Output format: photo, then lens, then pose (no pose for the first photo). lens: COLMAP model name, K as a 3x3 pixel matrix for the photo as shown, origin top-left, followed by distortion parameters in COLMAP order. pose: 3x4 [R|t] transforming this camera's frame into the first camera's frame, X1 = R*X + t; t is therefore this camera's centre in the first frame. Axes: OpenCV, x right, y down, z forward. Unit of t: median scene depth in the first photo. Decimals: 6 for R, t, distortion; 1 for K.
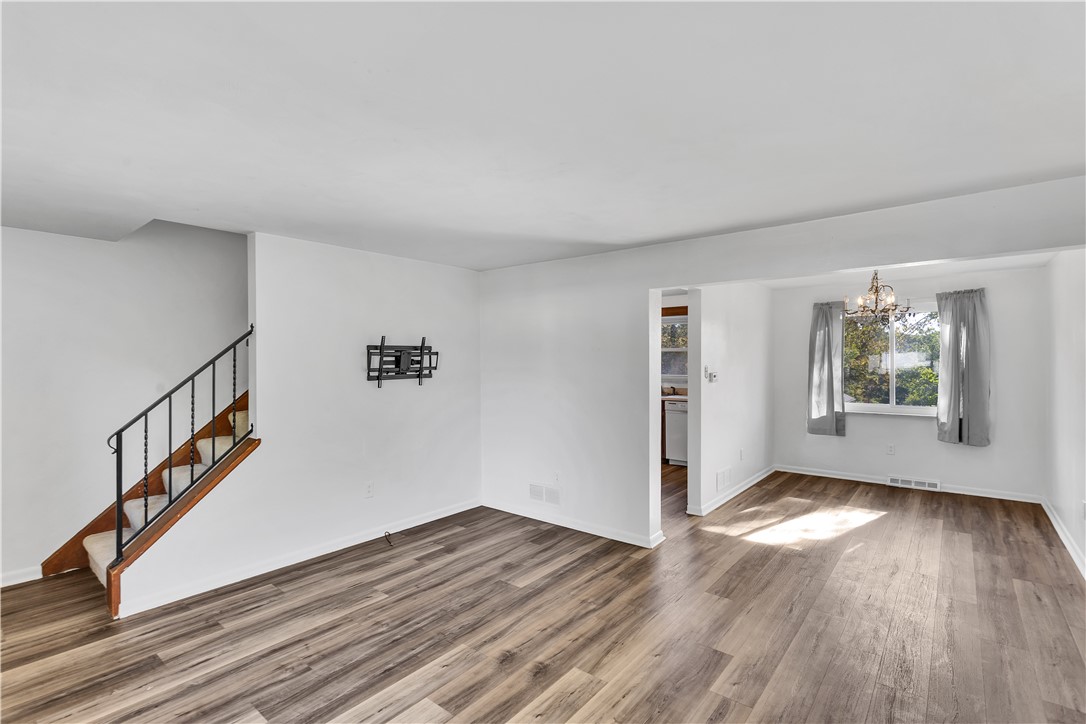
lens RADIAL K [[507.3, 0, 533.0], [0, 507.3, 361.9], [0, 0, 1]] dist [0.002529, 0.000460]
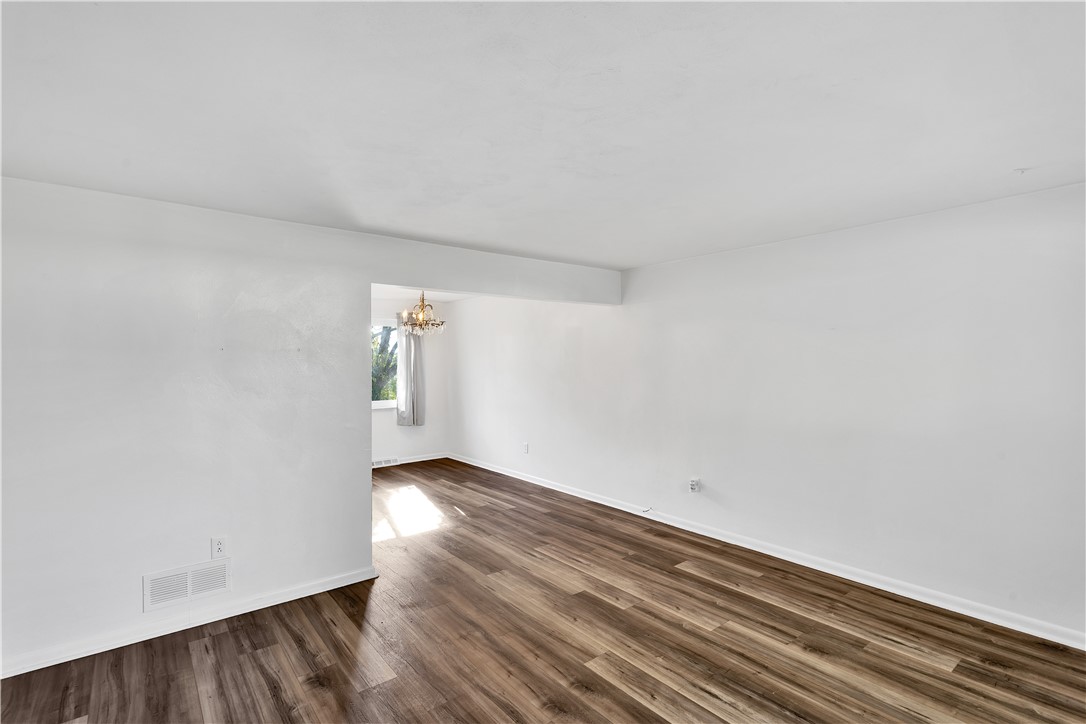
lens RADIAL K [[507.3, 0, 537.2], [0, 507.3, 361.7], [0, 0, 1]] dist [0.002529, 0.000460]
pose [[0.210048, 0.001745, 0.977690, -0.762824], [0.010856, 0.999933, -0.004117, 0.000019], [-0.977631, 0.011478, 0.210015, 0.713151]]
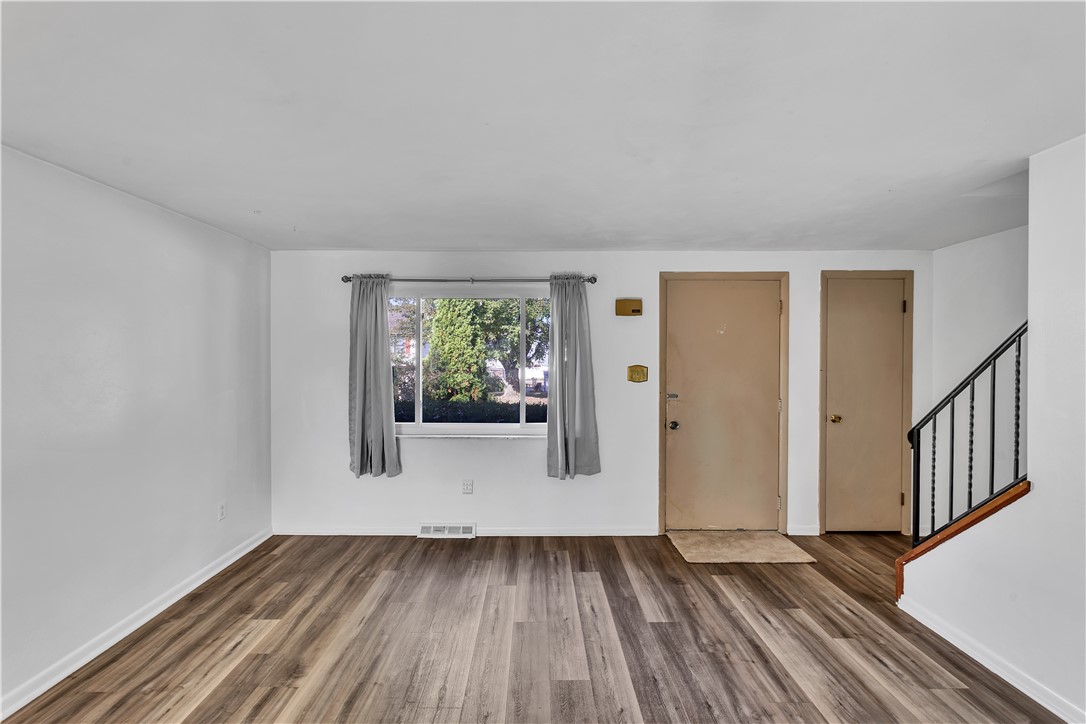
lens RADIAL K [[507.3, 0, 534.9], [0, 507.3, 361.9], [0, 0, 1]] dist [0.002529, 0.000460]
pose [[-0.771534, 0.006761, -0.636152, 0.398100], [-0.001388, 0.999923, 0.012311, -0.003738], [0.636186, 0.010381, -0.771466, 1.285587]]
